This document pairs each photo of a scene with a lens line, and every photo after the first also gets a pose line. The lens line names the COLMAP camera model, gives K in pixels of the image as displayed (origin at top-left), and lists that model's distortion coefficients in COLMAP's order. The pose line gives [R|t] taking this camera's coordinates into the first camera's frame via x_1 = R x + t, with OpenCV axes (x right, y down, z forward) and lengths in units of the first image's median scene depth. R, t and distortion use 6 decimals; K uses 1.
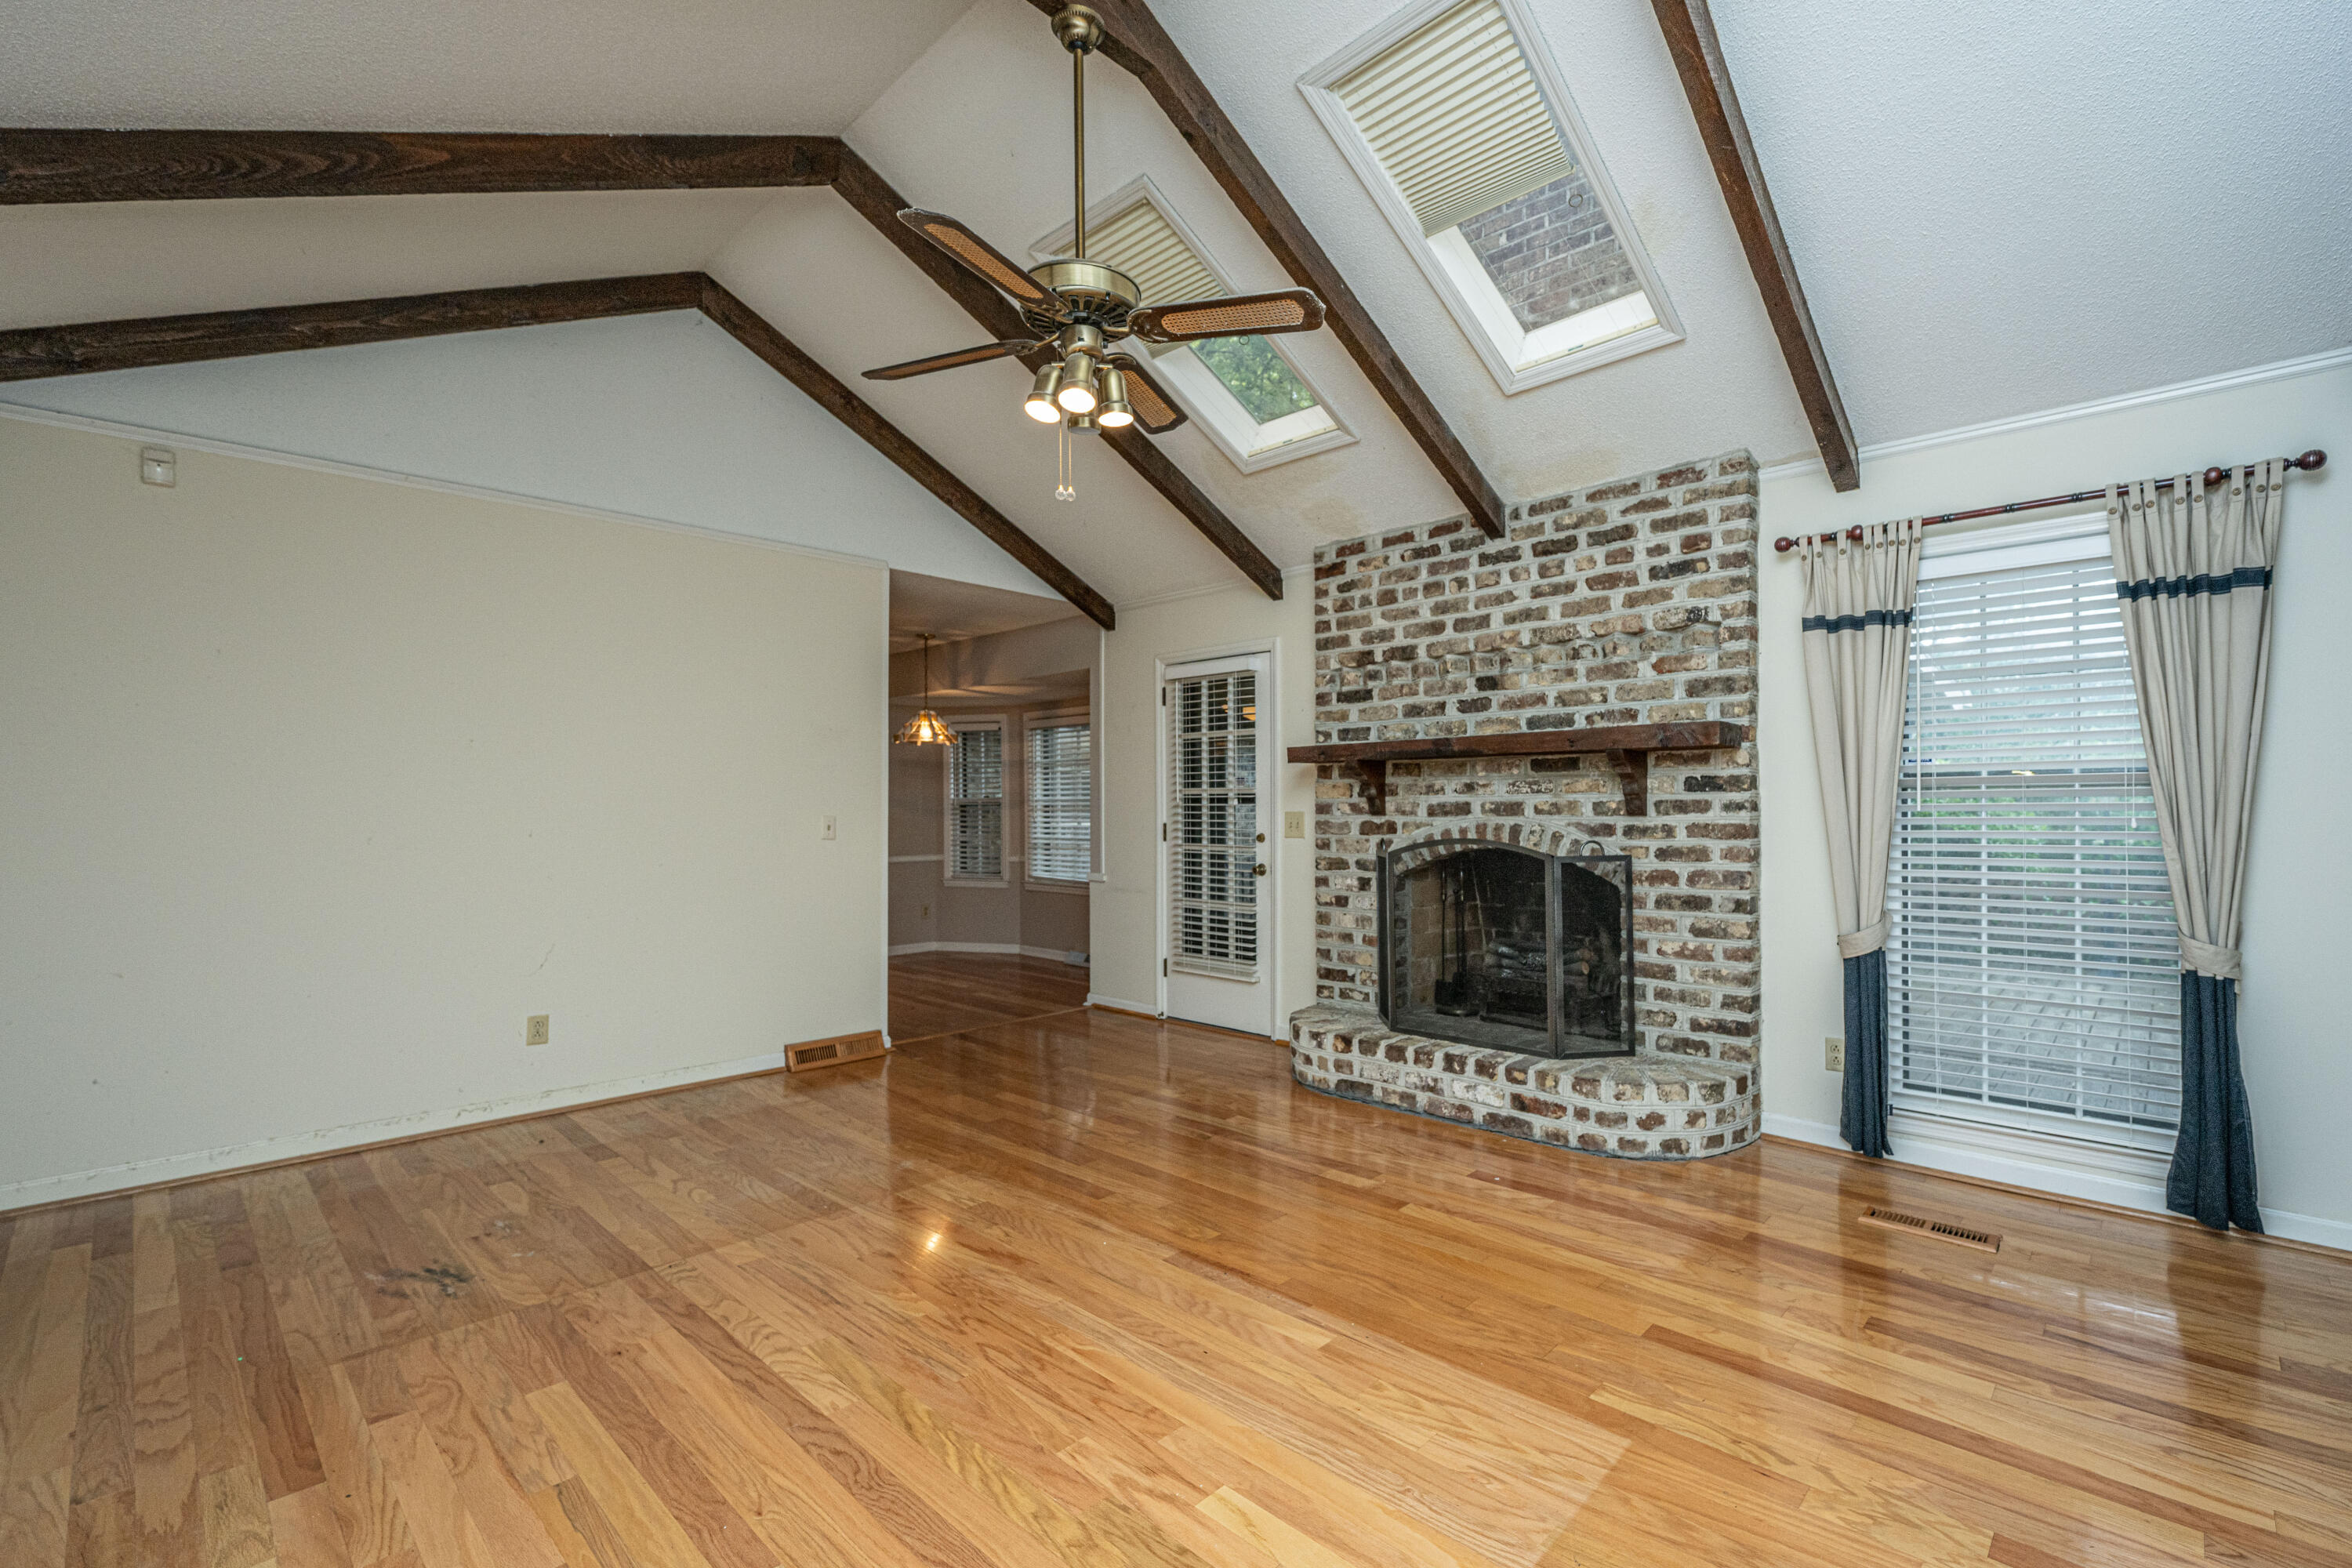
lens RADIAL K [[1035.4, 0, 1258.8], [0, 1035.4, 808.6], [0, 0, 1]] dist [-0.000508, -0.000112]
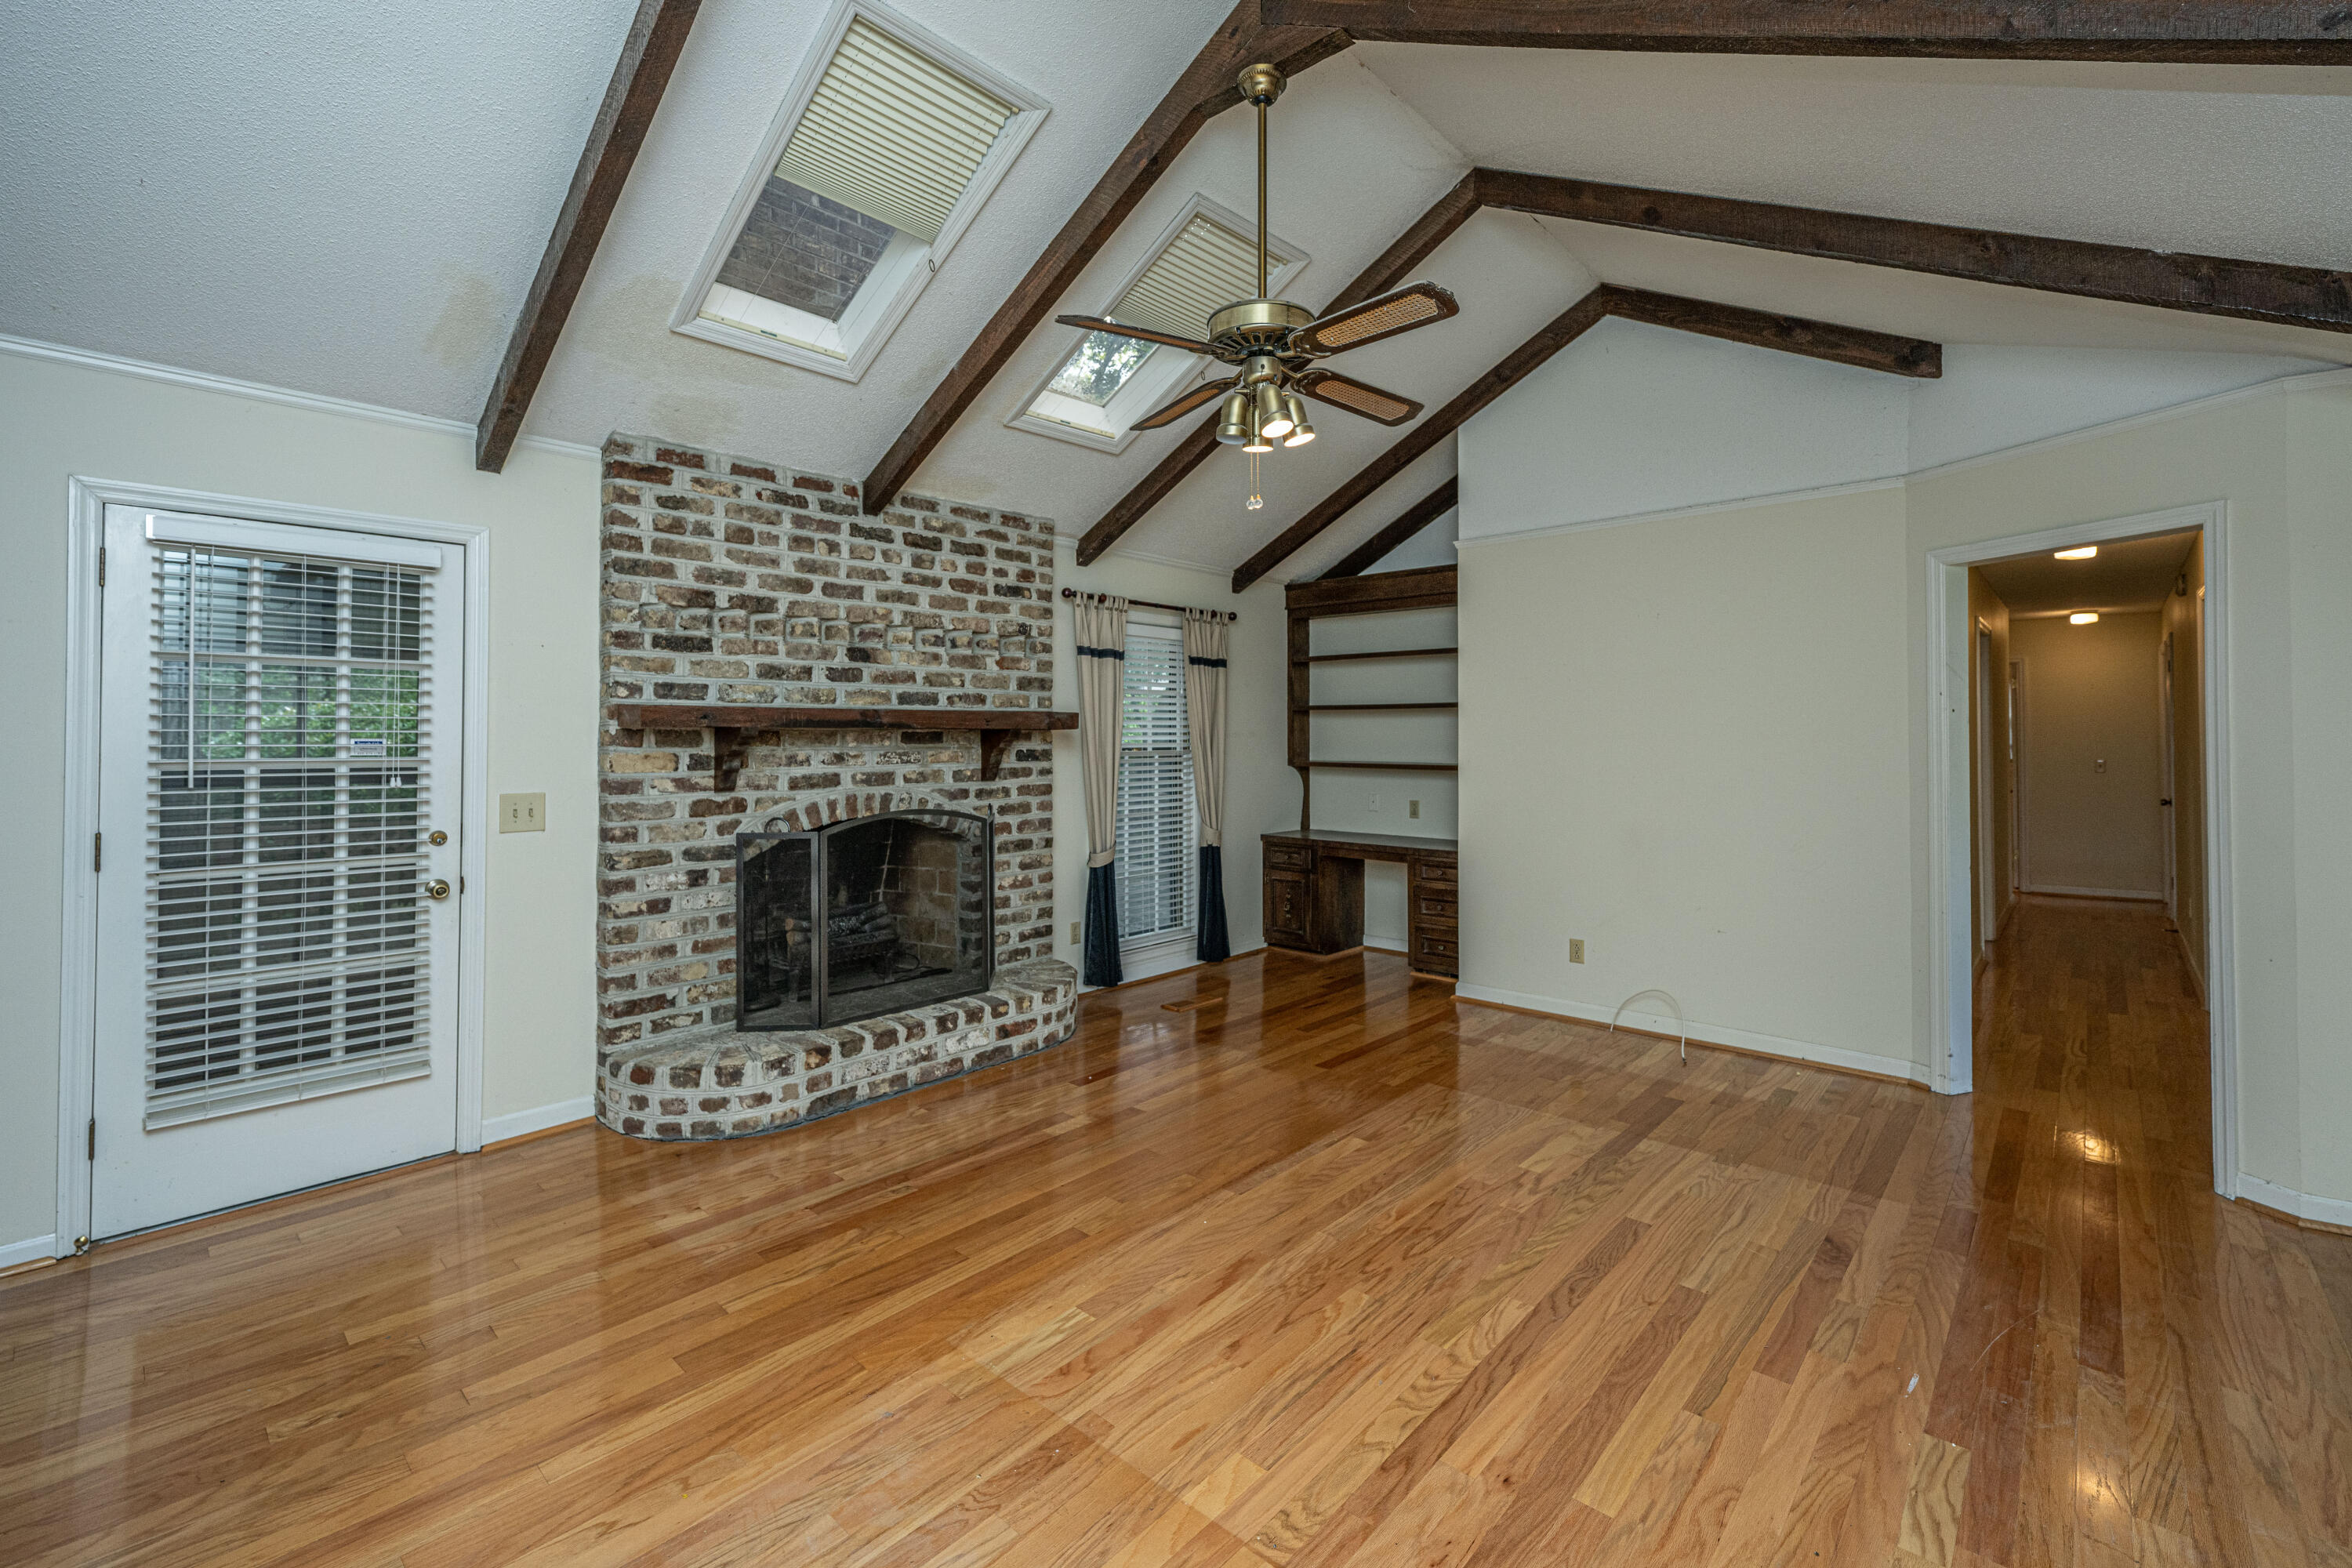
lens RADIAL K [[1020.6, 0, 1225.0], [0, 1020.6, 720.1], [0, 0, 1]] dist [-0.000748, 0.000000]
pose [[-0.032120, 0.017257, 0.999335, -0.800125], [-0.000480, 0.999851, -0.017281, -0.041421], [-0.999484, -0.001035, -0.032107, 0.693762]]
